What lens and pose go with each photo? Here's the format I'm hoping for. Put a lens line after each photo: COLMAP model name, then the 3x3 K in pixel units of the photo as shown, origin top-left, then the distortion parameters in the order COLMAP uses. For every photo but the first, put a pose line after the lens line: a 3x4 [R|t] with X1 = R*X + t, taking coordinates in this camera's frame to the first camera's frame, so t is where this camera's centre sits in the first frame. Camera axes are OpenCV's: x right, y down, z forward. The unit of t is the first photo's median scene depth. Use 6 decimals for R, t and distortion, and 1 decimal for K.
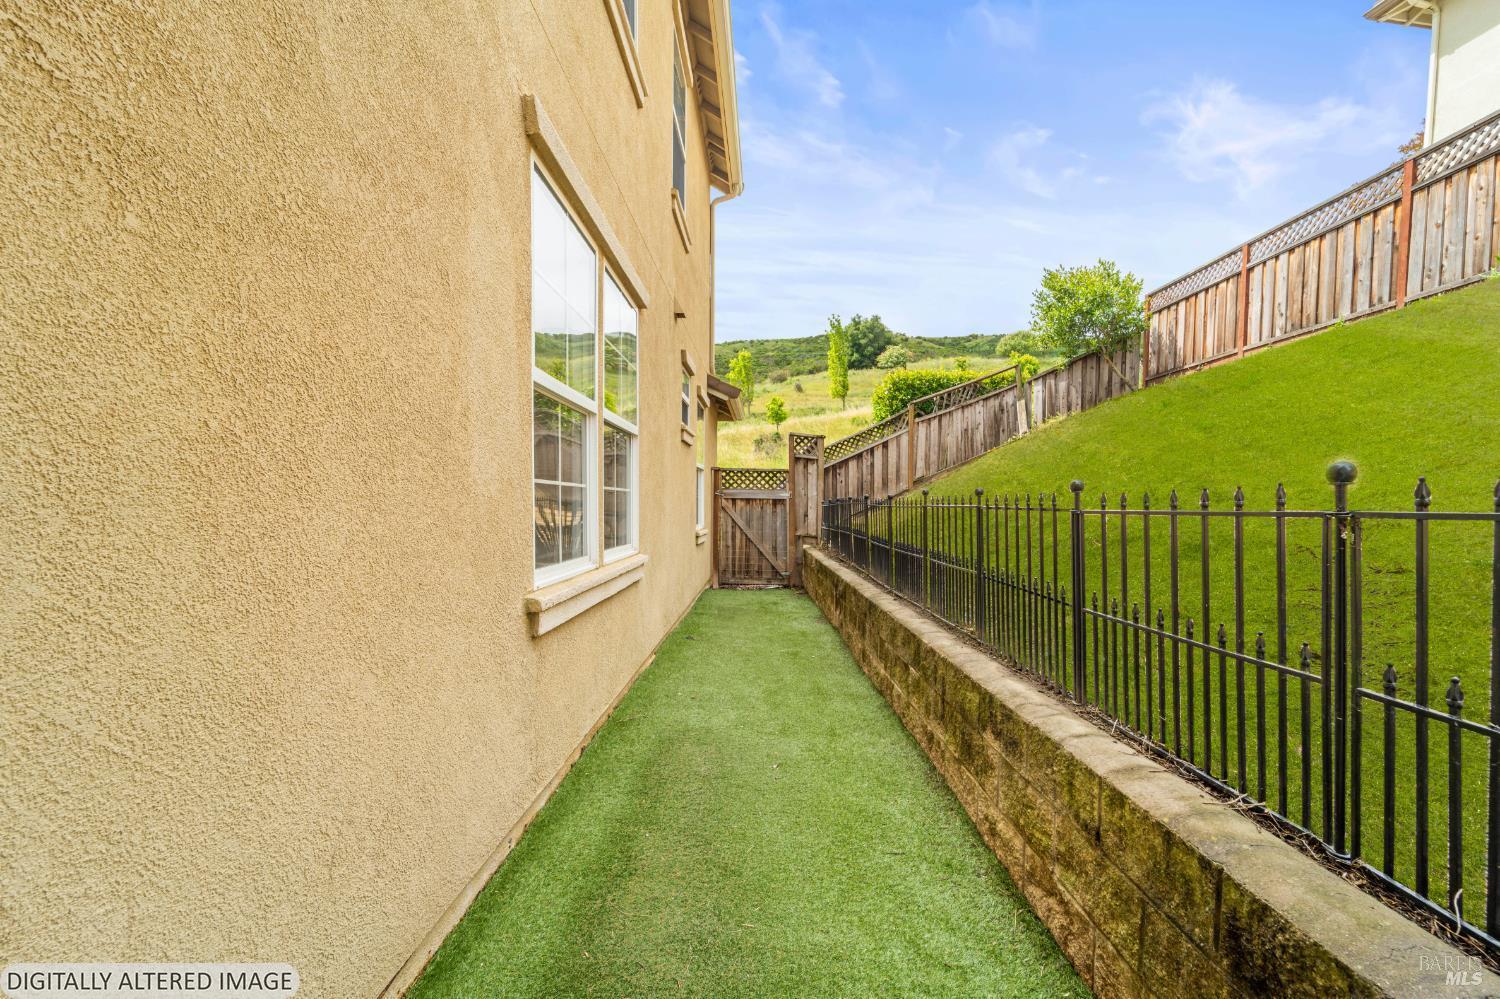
lens RADIAL K [[601.5, 0, 750.7], [0, 601.5, 504.3], [0, 0, 1]] dist [-0.006538, 0.000120]
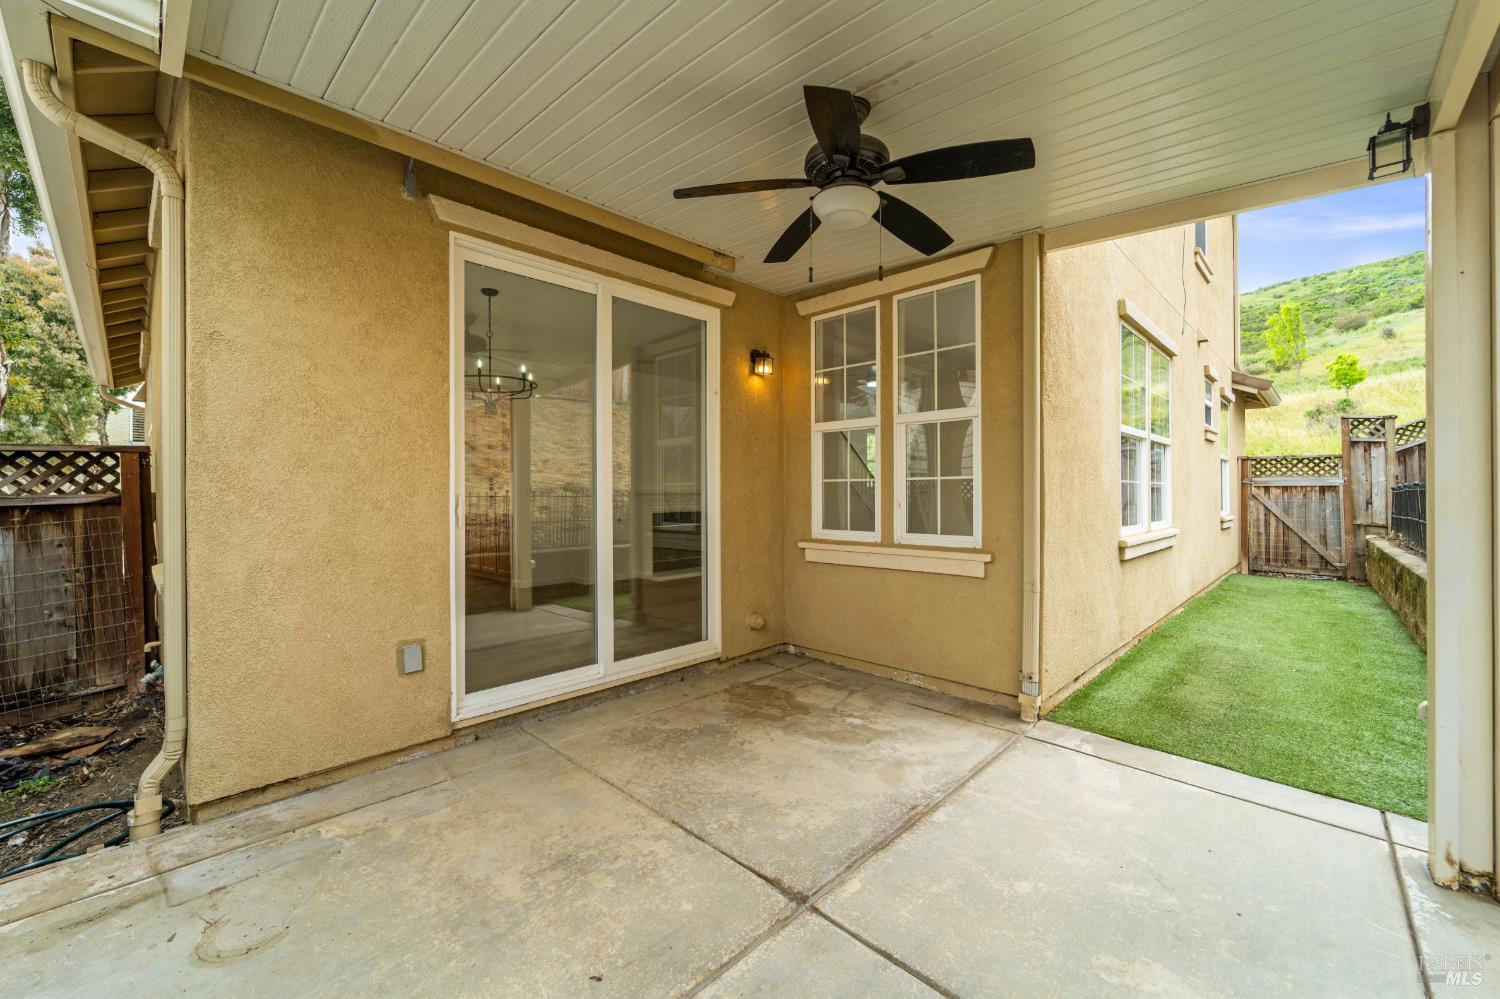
lens RADIAL K [[601.5, 0, 751.2], [0, 601.5, 495.8], [0, 0, 1]] dist [-0.006538, 0.000120]
pose [[0.731323, -0.011656, -0.681932, 0.024297], [0.011526, 0.999922, -0.004730, 0.001048], [0.681934, -0.004401, 0.731400, -0.330662]]
